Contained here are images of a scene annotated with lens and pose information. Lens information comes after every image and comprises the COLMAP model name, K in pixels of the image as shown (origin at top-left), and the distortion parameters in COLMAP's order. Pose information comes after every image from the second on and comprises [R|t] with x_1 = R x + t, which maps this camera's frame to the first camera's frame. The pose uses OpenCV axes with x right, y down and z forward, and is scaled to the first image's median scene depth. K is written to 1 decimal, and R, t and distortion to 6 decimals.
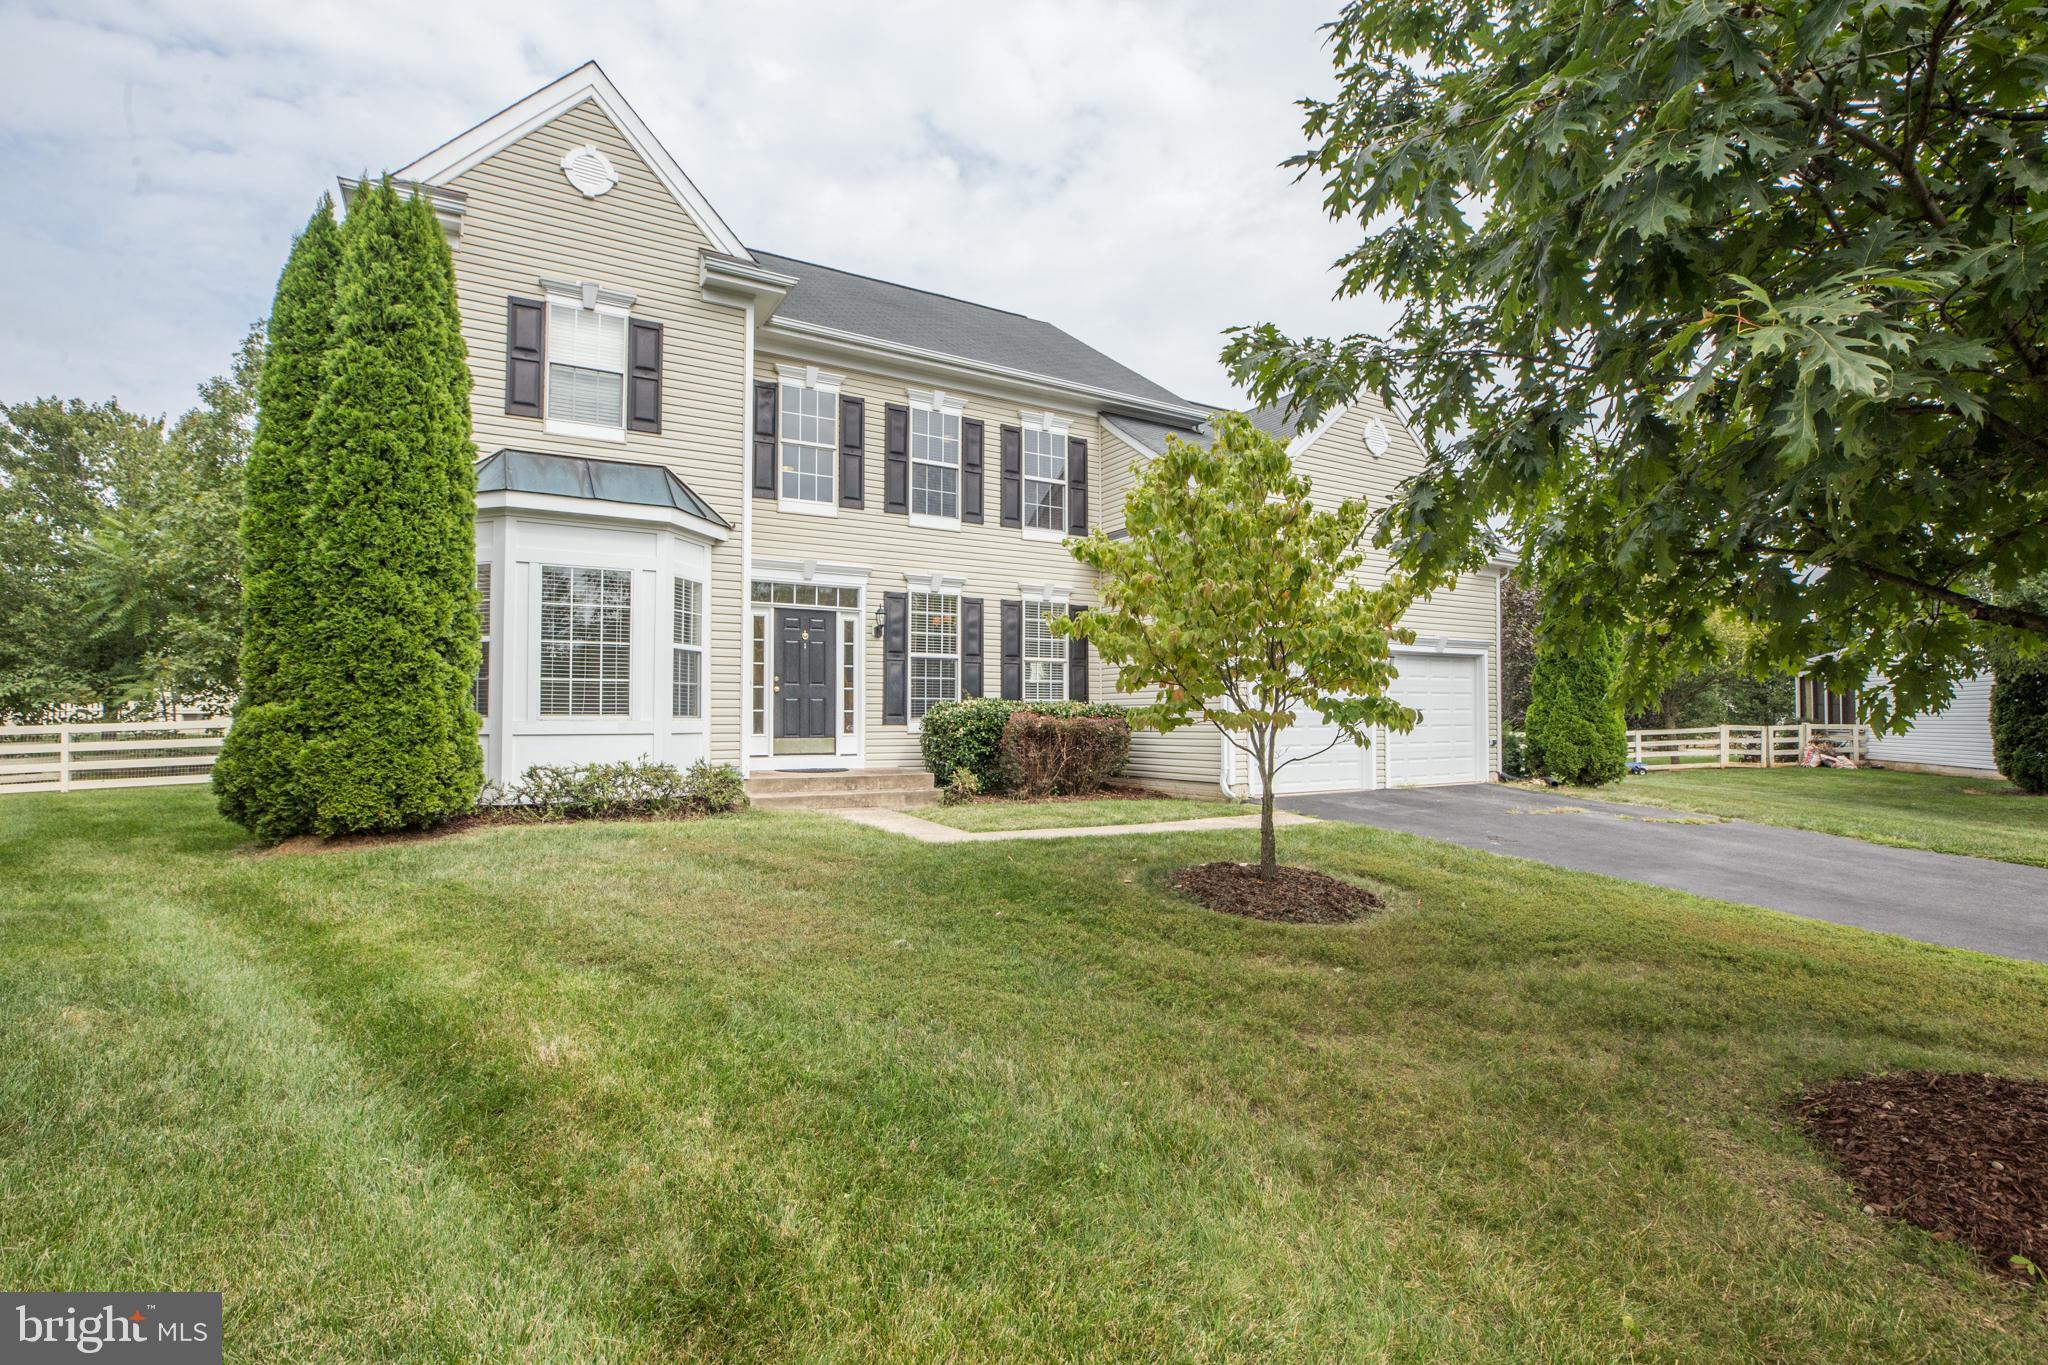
lens RADIAL K [[953.0, 0, 1029.2], [0, 953.0, 695.7], [0, 0, 1]] dist [-0.040091, 0.013980]
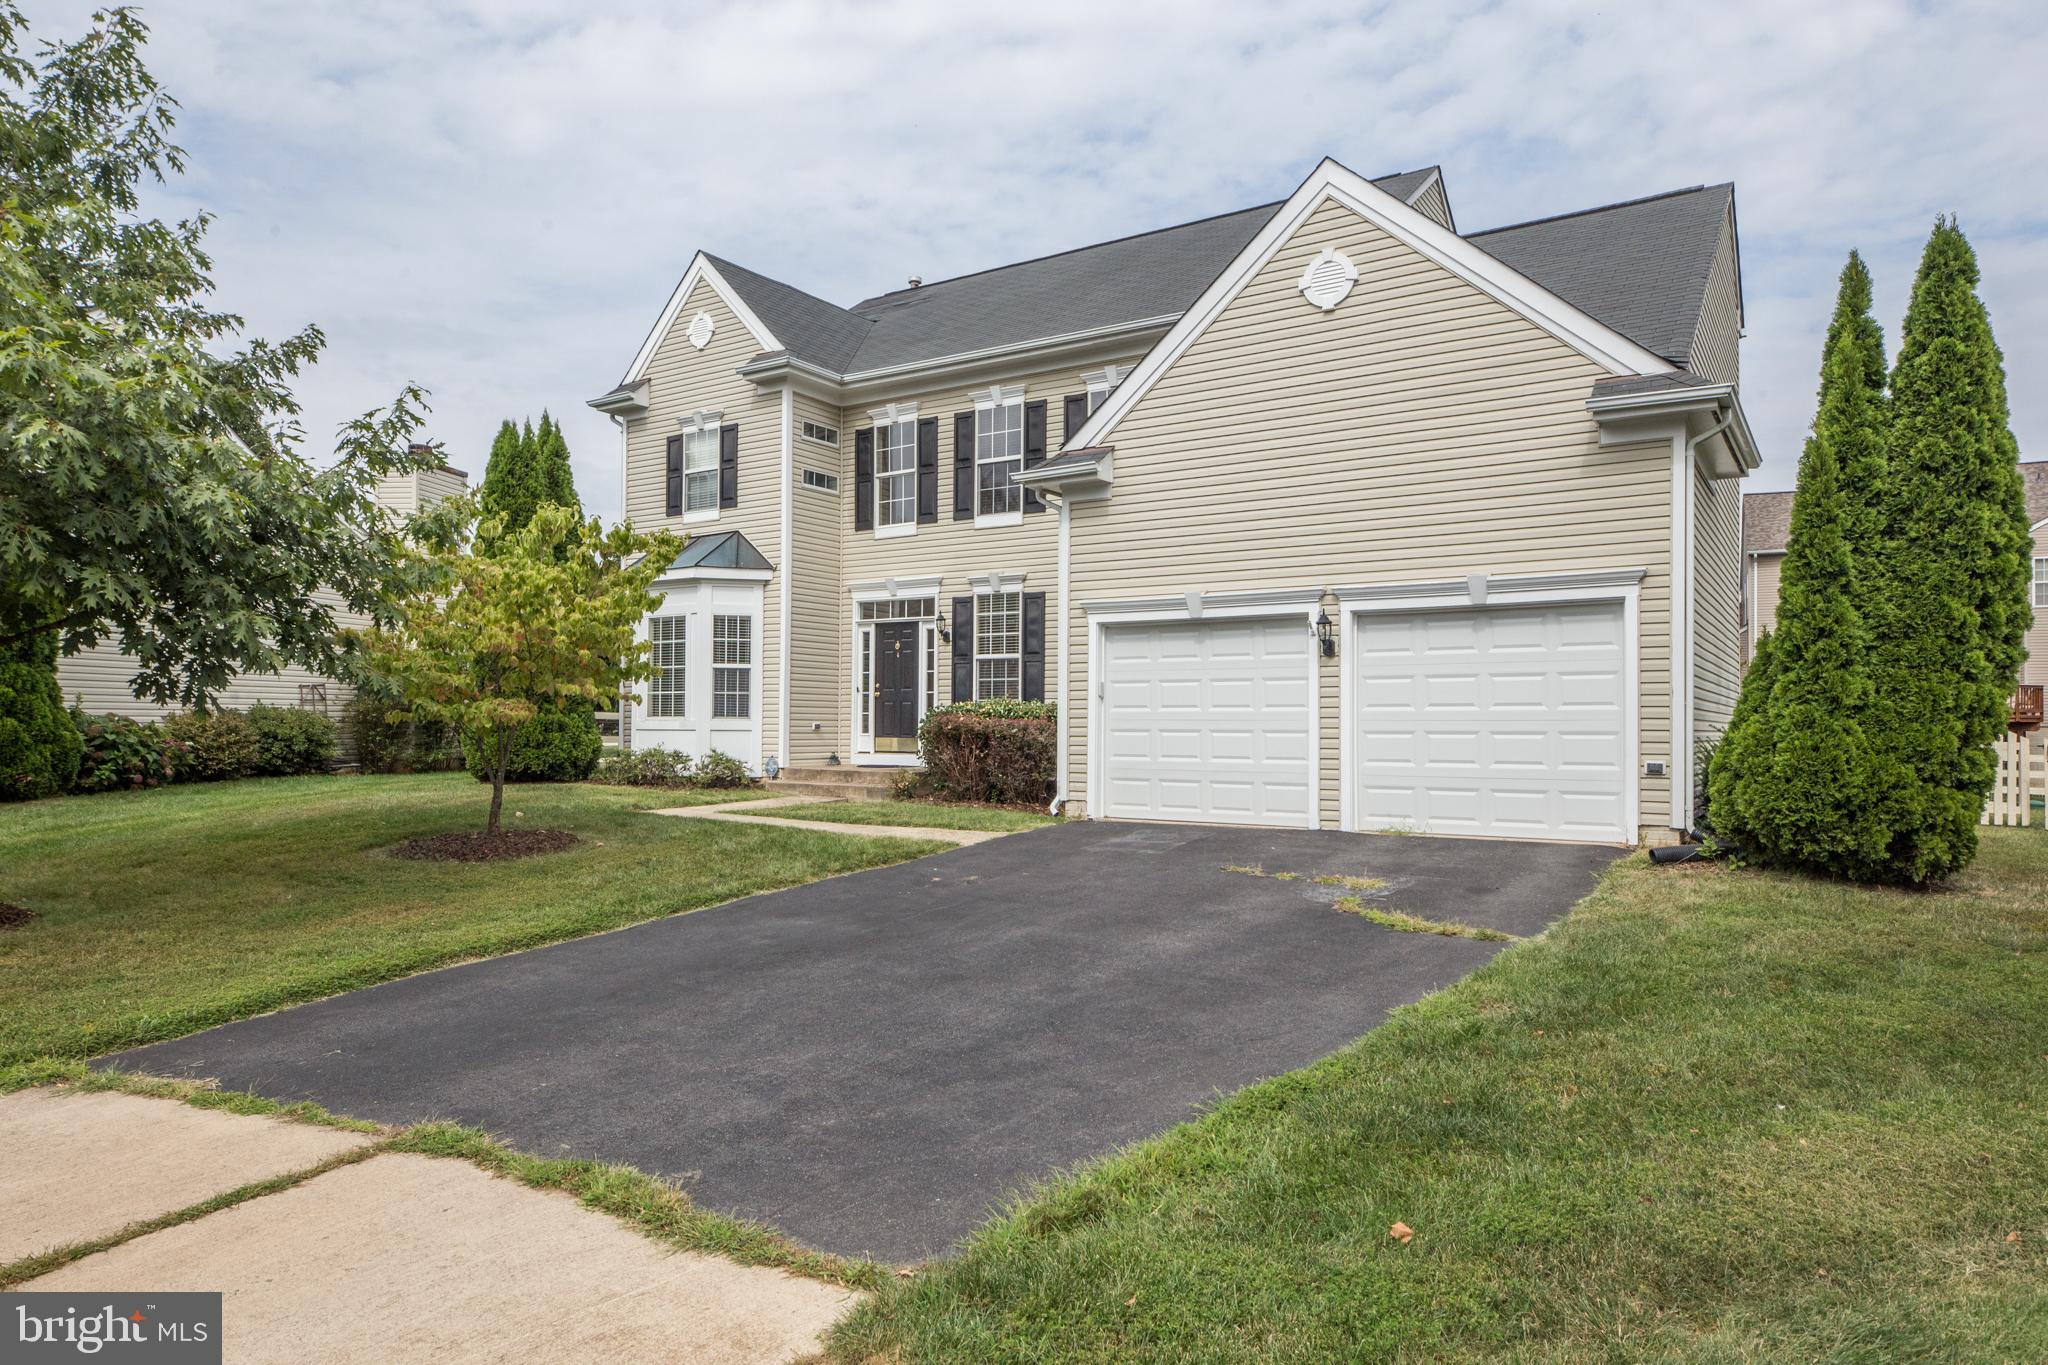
lens RADIAL K [[1277.2, 0, 1001.4], [0, 1277.2, 685.4], [0, 0, 1]] dist [0.004545, 0.000723]
pose [[0.421455, -0.025597, -0.906488, 1.188194], [0.015580, 0.999658, -0.020984, 0.016907], [0.906715, -0.005279, 0.421710, 0.487407]]
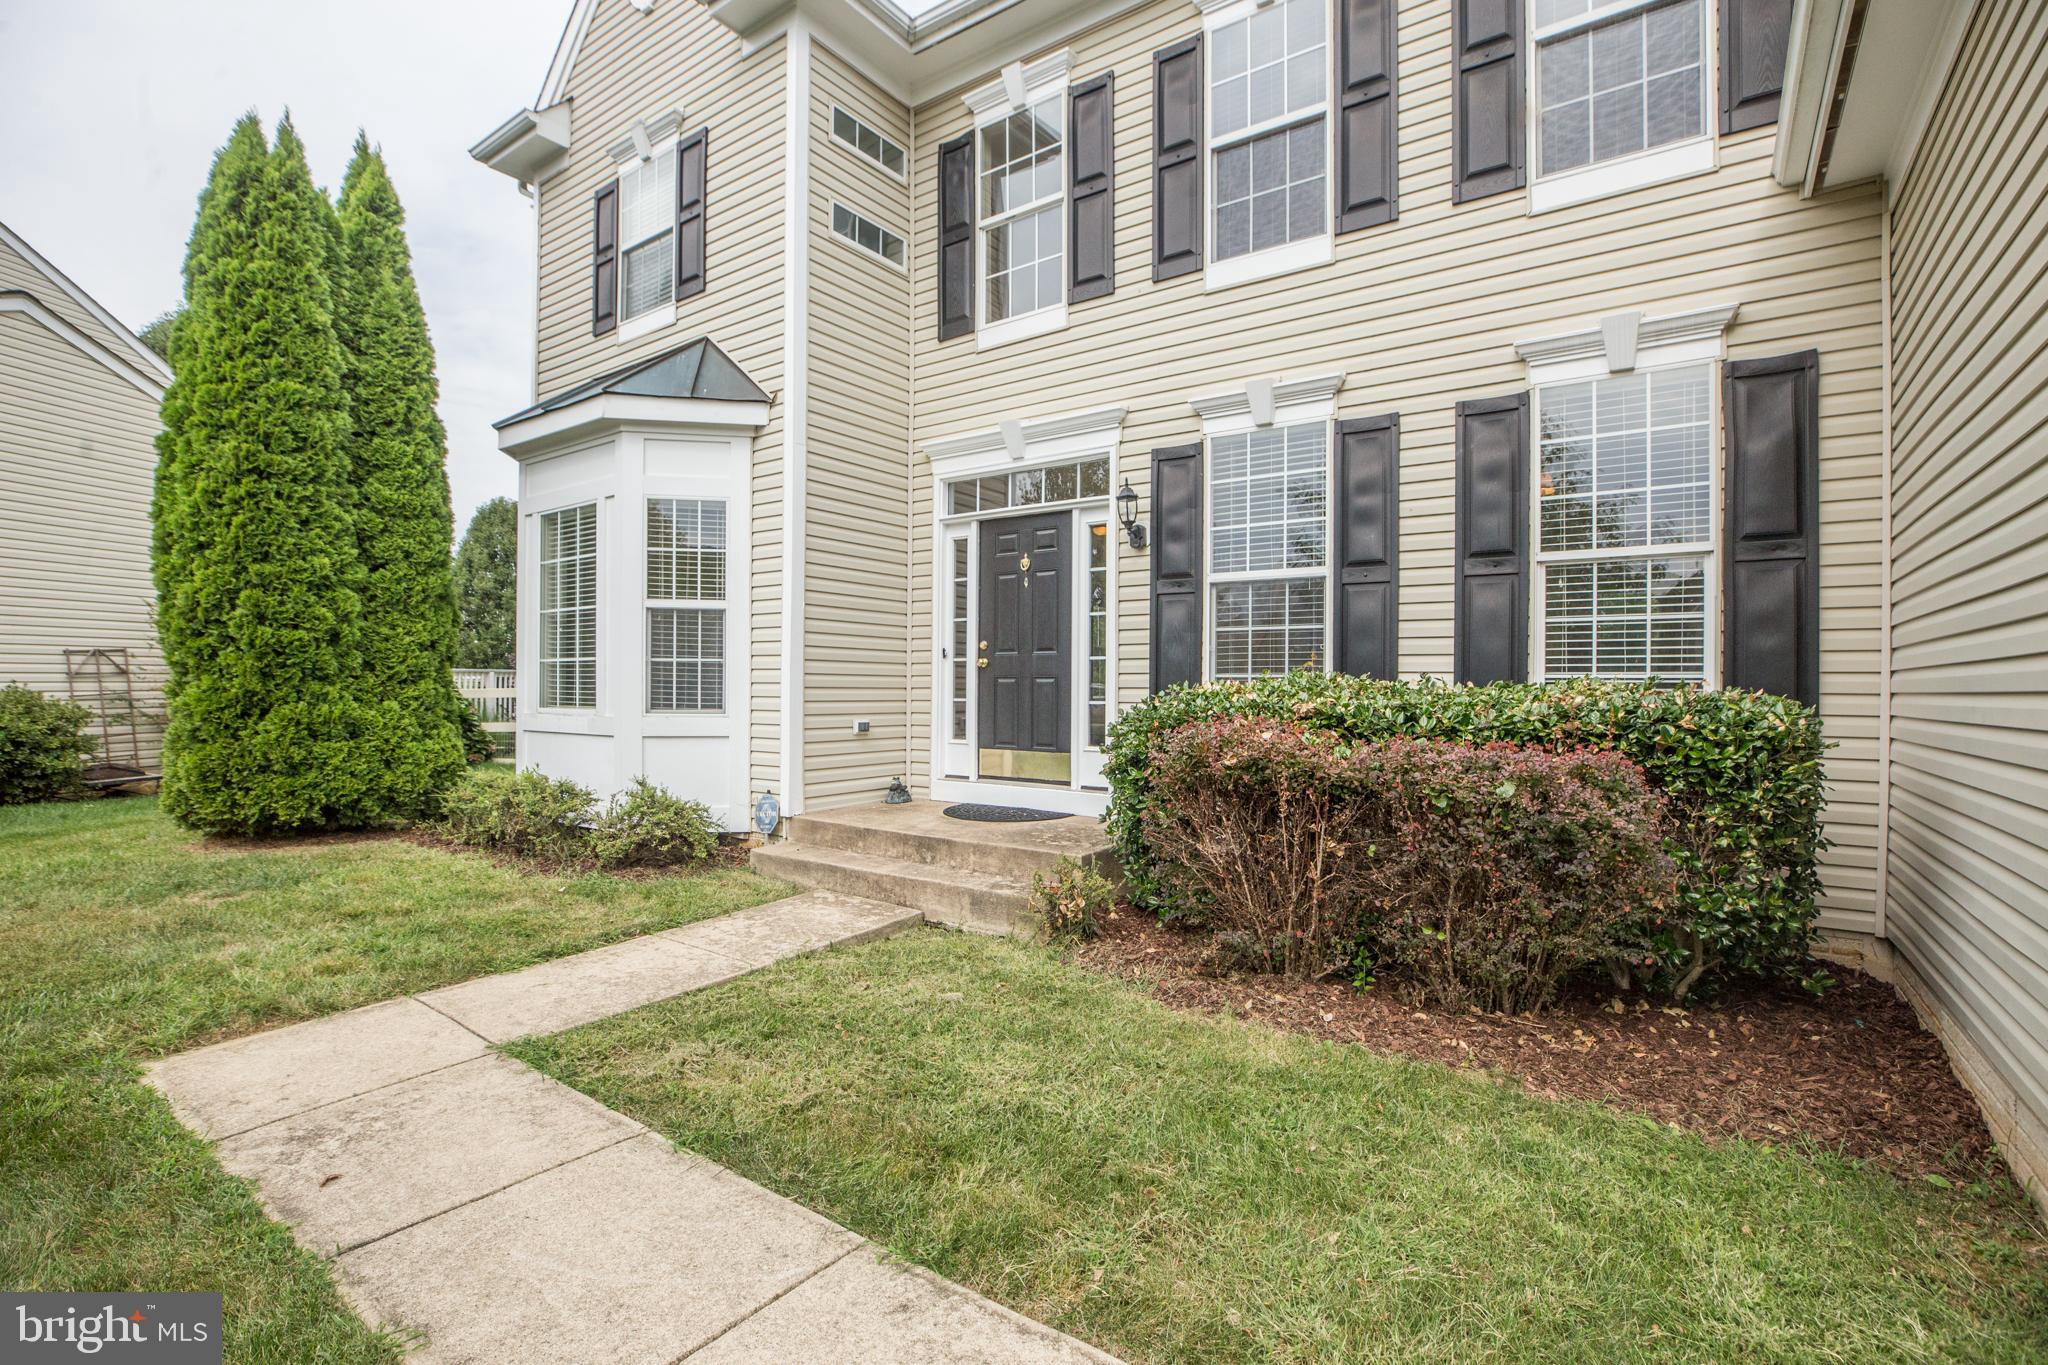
lens RADIAL K [[949.6, 0, 1019.4], [0, 949.6, 685.4], [0, 0, 1]] dist [-0.033570, 0.000396]
pose [[0.398205, 0.003197, -0.917291, 0.267114], [0.016322, 0.999811, 0.010570, 0.001179], [0.917151, -0.019181, 0.398078, 0.791460]]
